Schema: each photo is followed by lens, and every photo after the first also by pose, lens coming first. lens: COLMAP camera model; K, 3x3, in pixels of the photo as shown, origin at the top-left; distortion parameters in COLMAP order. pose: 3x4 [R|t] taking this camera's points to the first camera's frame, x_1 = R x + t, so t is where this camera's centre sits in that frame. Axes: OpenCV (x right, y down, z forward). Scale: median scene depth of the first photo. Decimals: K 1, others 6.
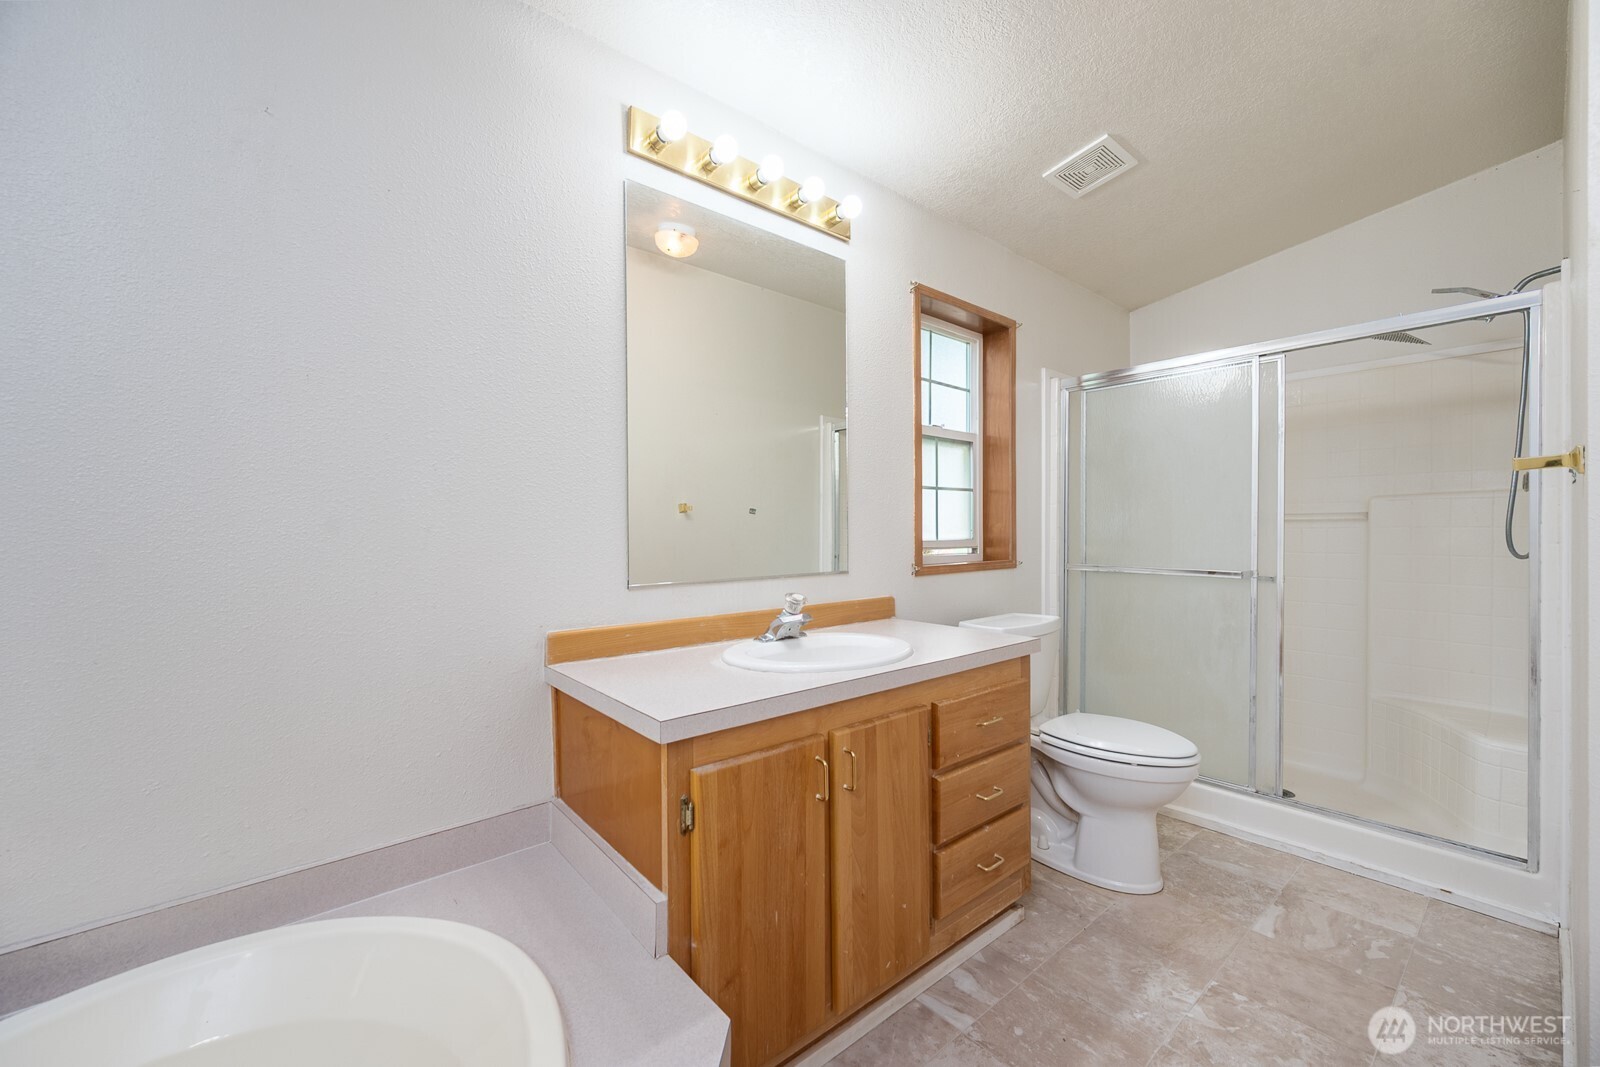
lens RADIAL K [[634.0, 0, 801.1], [0, 634.0, 537.9], [0, 0, 1]] dist [-0.000587, 0.000289]
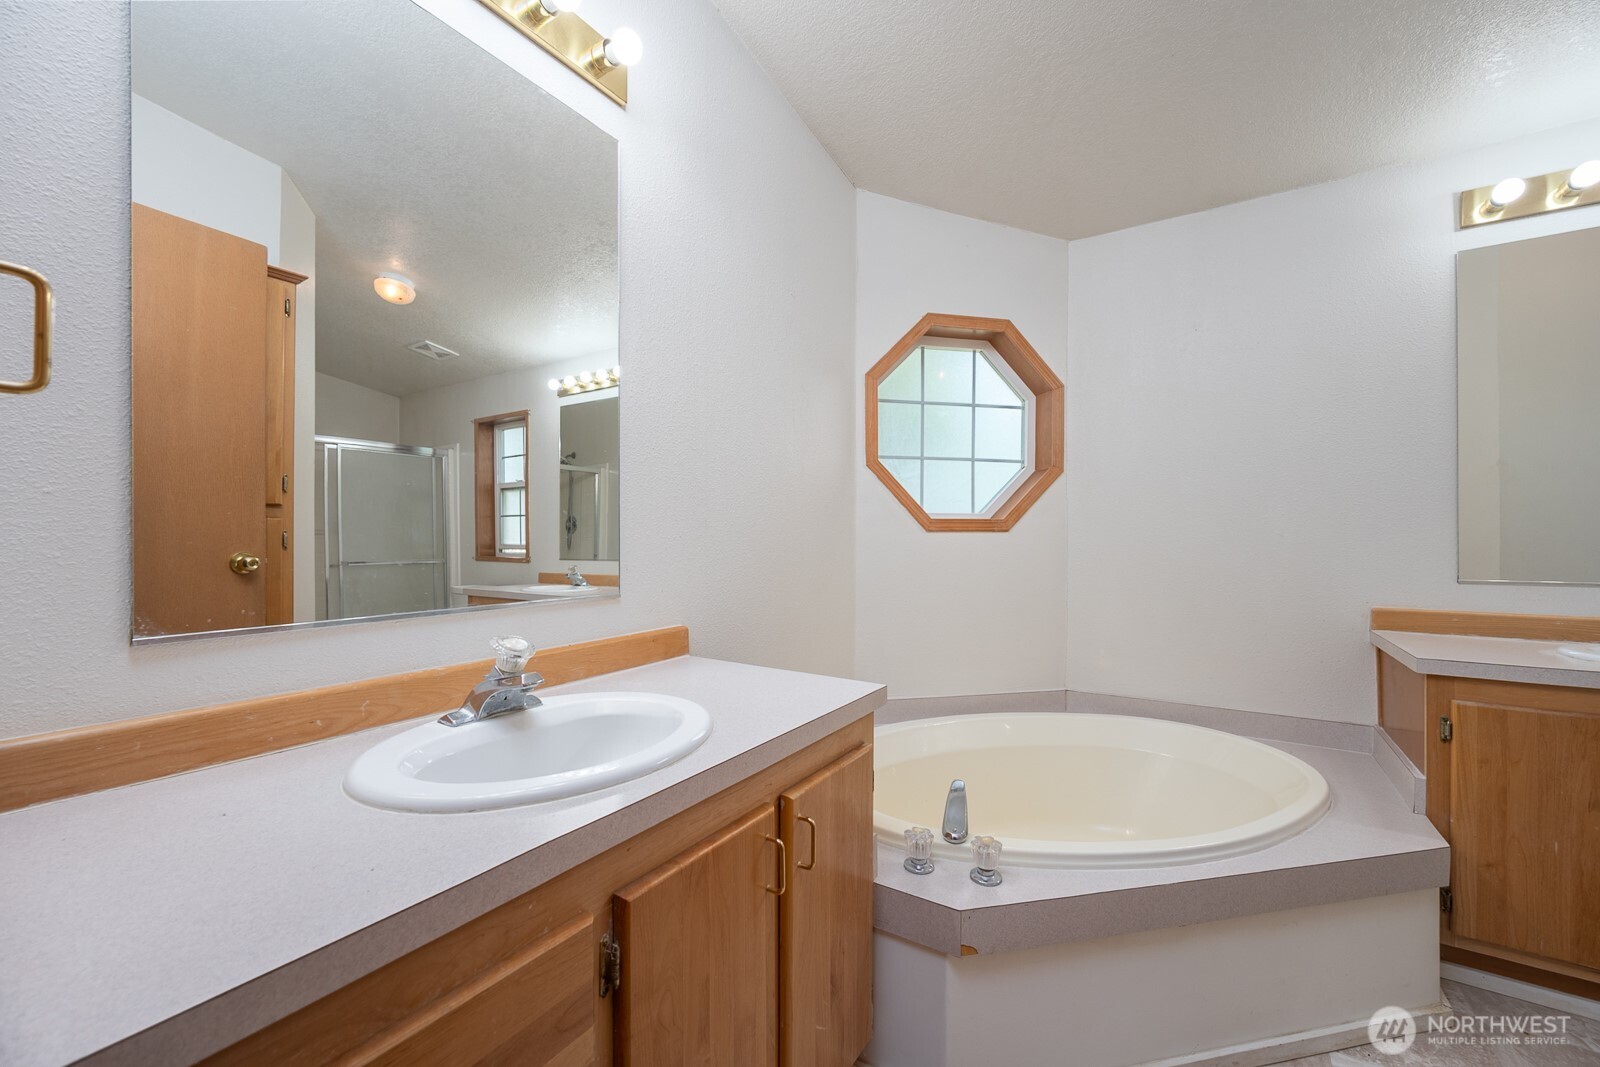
lens RADIAL K [[634.0, 0, 801.1], [0, 634.0, 537.9], [0, 0, 1]] dist [-0.000587, 0.000289]
pose [[0.298257, 0.006168, -0.954466, 0.738639], [-0.013262, 0.999909, 0.002318, 0.009792], [0.954394, 0.011967, 0.298311, -0.831475]]
